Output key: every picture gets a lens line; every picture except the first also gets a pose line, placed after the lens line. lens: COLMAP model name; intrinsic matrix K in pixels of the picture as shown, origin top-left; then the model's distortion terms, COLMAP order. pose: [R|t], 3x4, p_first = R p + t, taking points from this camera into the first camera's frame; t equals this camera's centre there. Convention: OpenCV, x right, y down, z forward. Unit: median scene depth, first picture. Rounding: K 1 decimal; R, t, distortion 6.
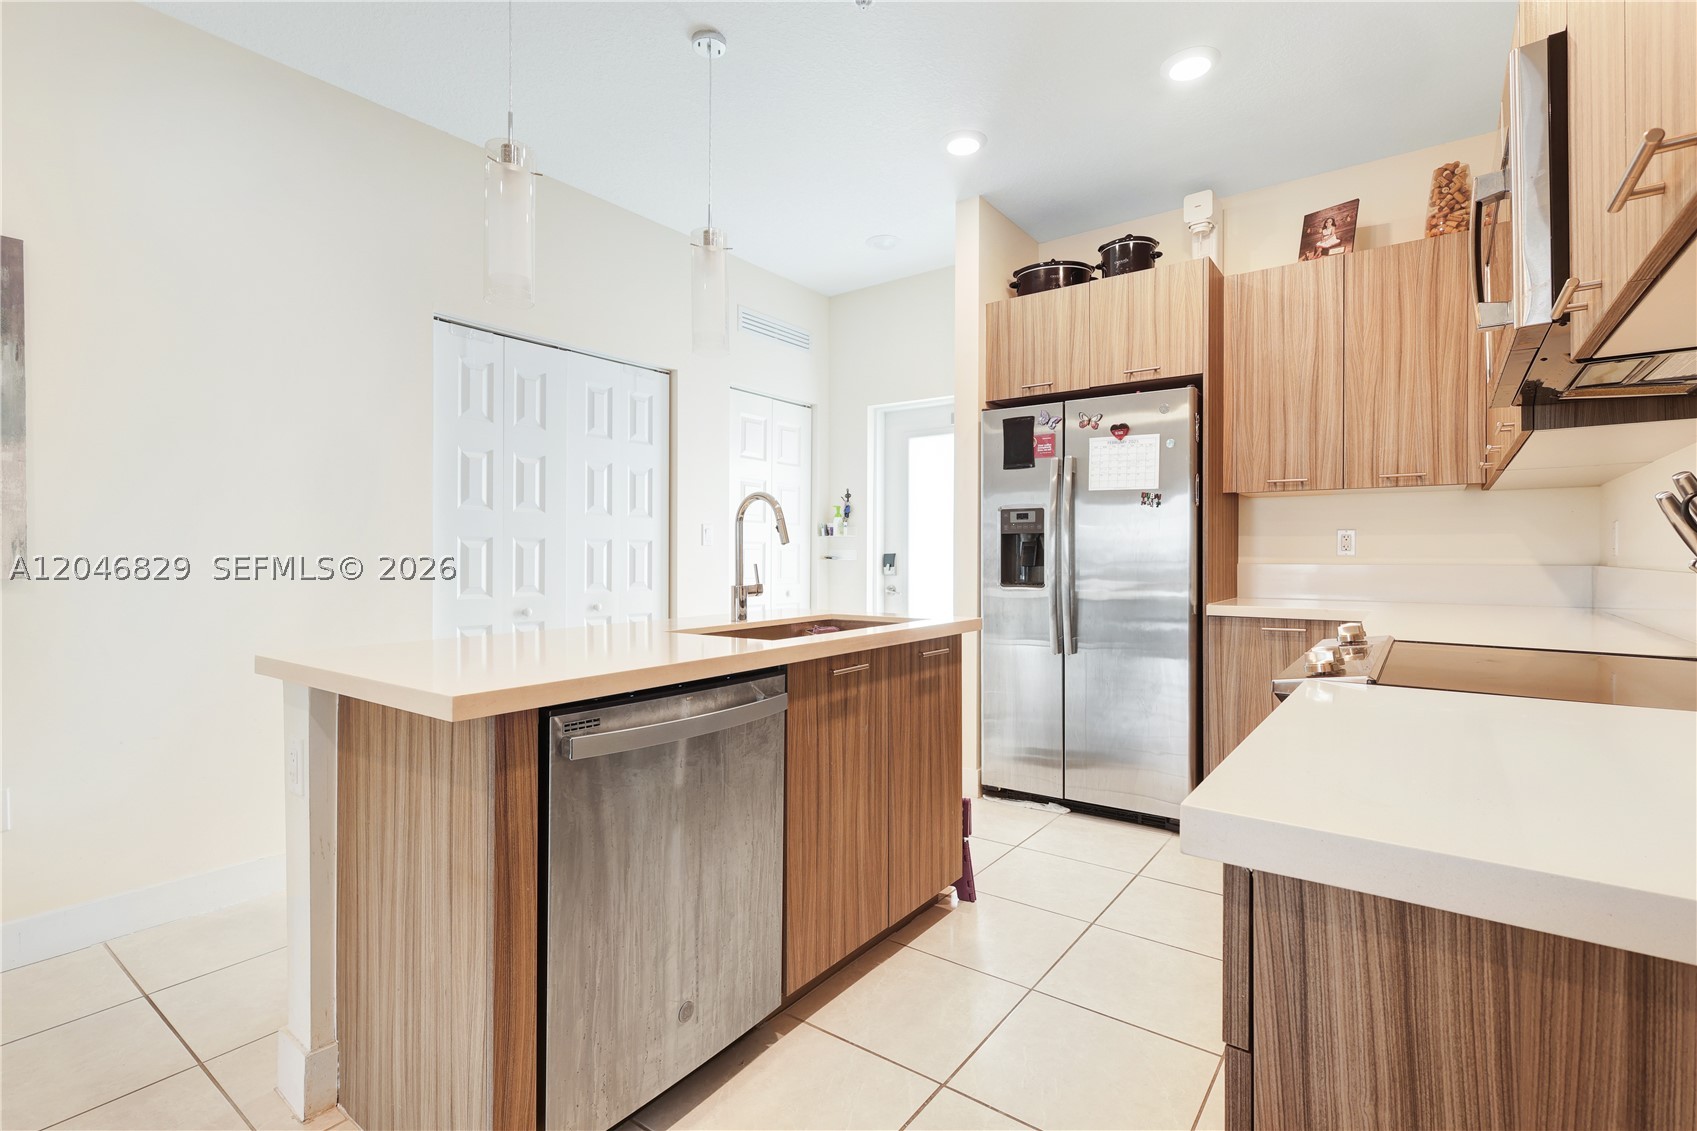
lens RADIAL K [[803.7, 0, 868.0], [0, 803.7, 557.3], [0, 0, 1]] dist [-0.001630, -0.000143]
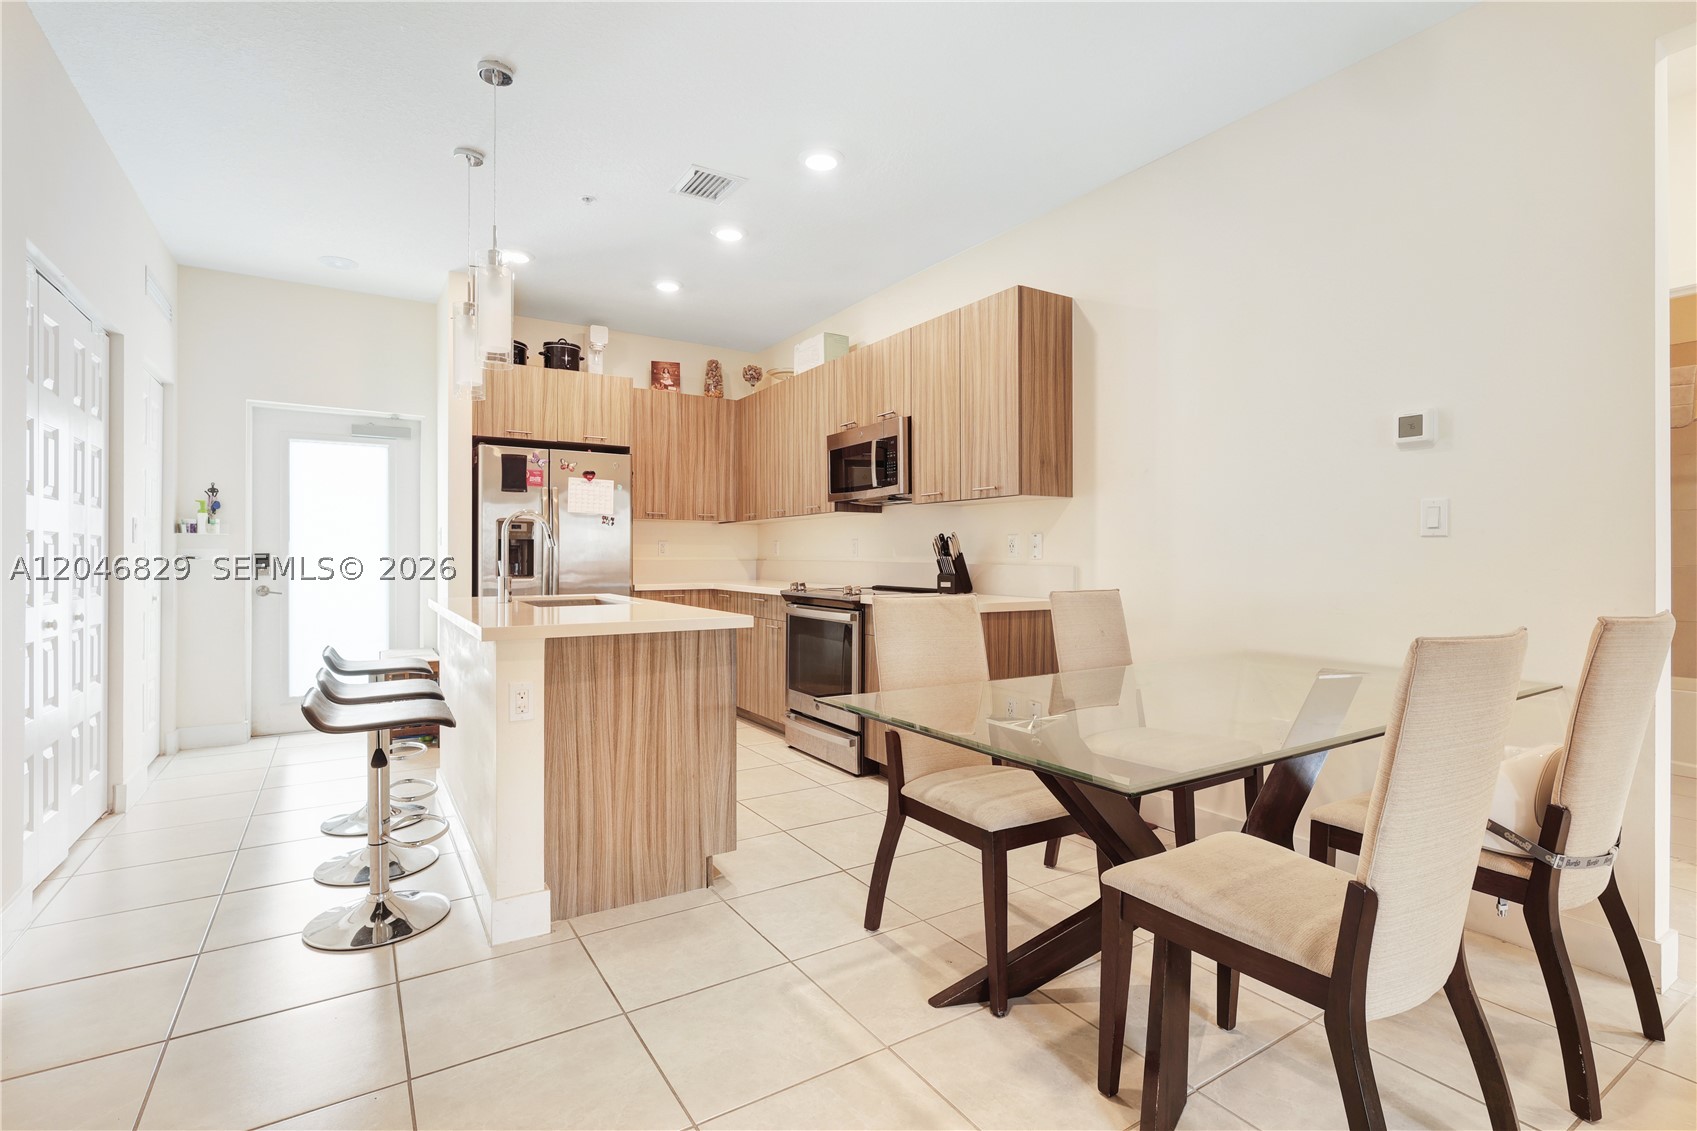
lens RADIAL K [[785.5, 0, 866.5], [0, 785.5, 559.8], [0, 0, 1]] dist [-0.000994, -0.000089]
pose [[0.340280, -0.001683, 0.940323, -0.881991], [0.001575, 0.999998, 0.001220, 0.004814], [-0.940323, 0.001065, 0.340282, -0.018815]]
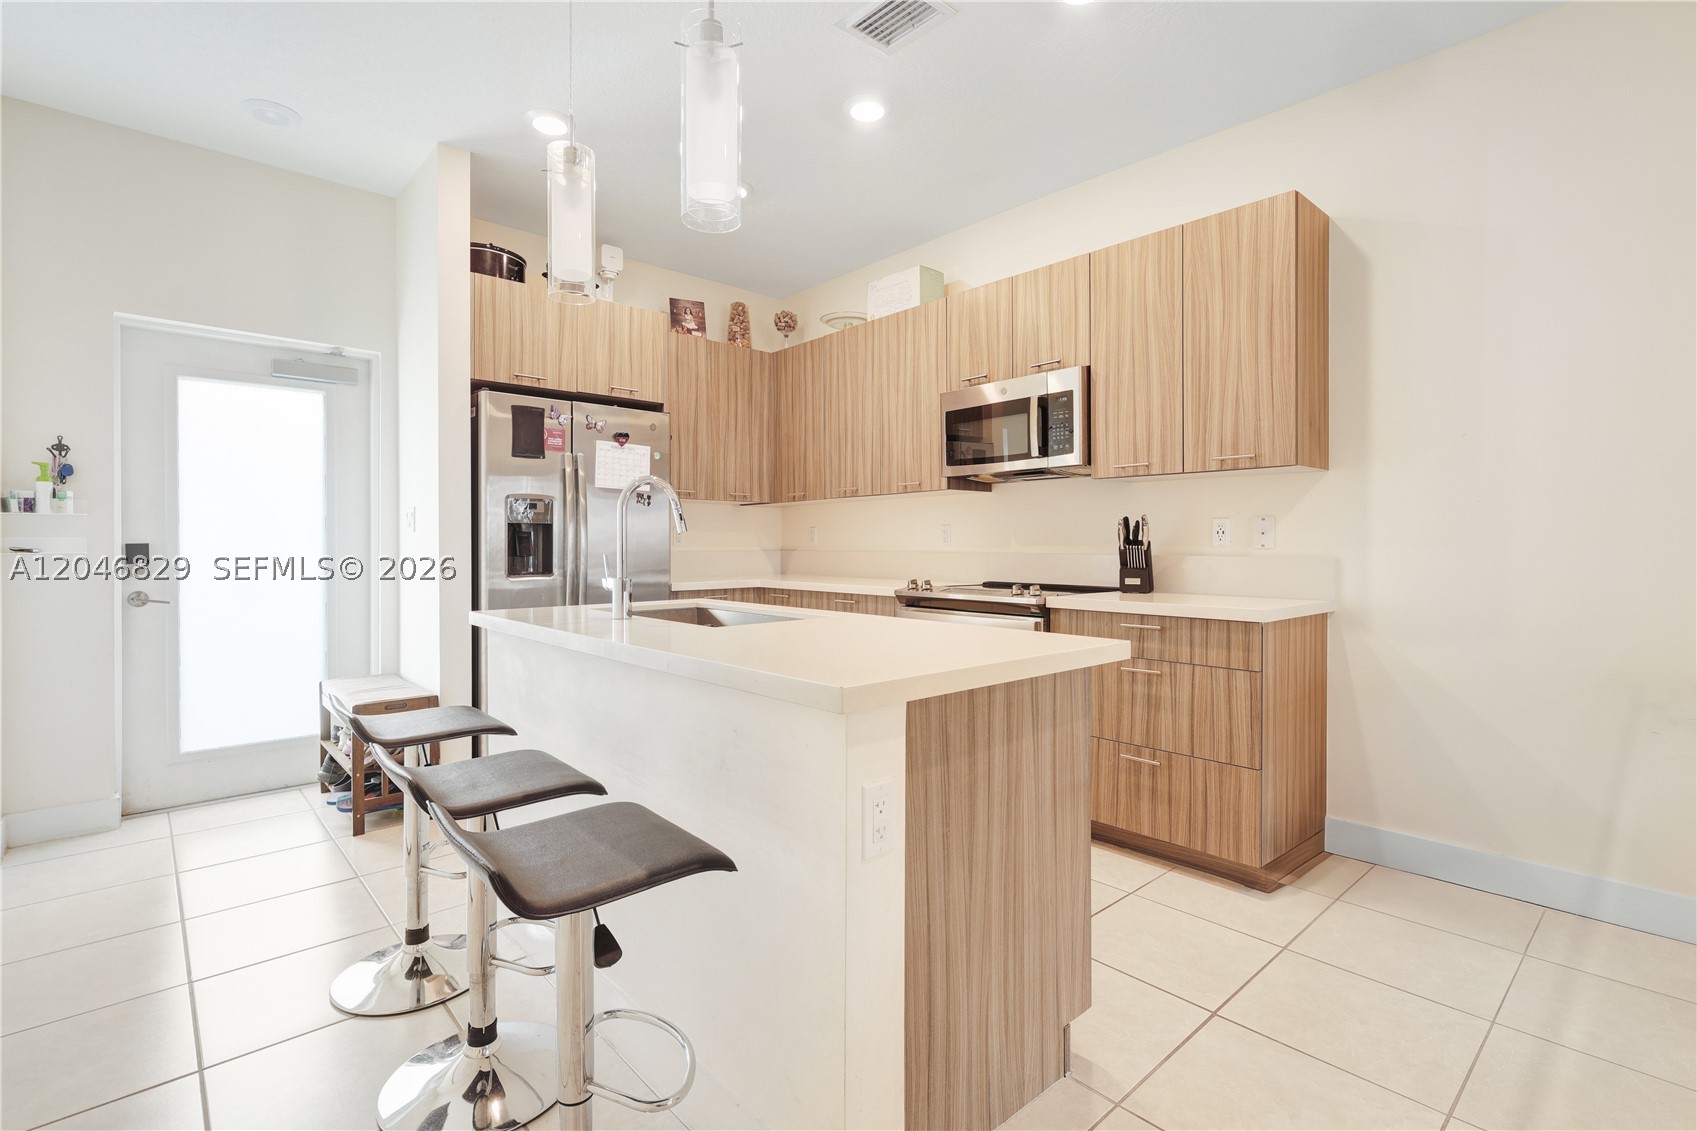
lens RADIAL K [[789.1, 0, 849.7], [0, 789.1, 552.4], [0, 0, 1]] dist [0.000469, -0.000135]
pose [[0.190505, -0.007429, 0.981658, -0.707607], [0.004477, 0.999968, 0.006699, 0.001637], [-0.981676, 0.003118, 0.190532, 0.433423]]
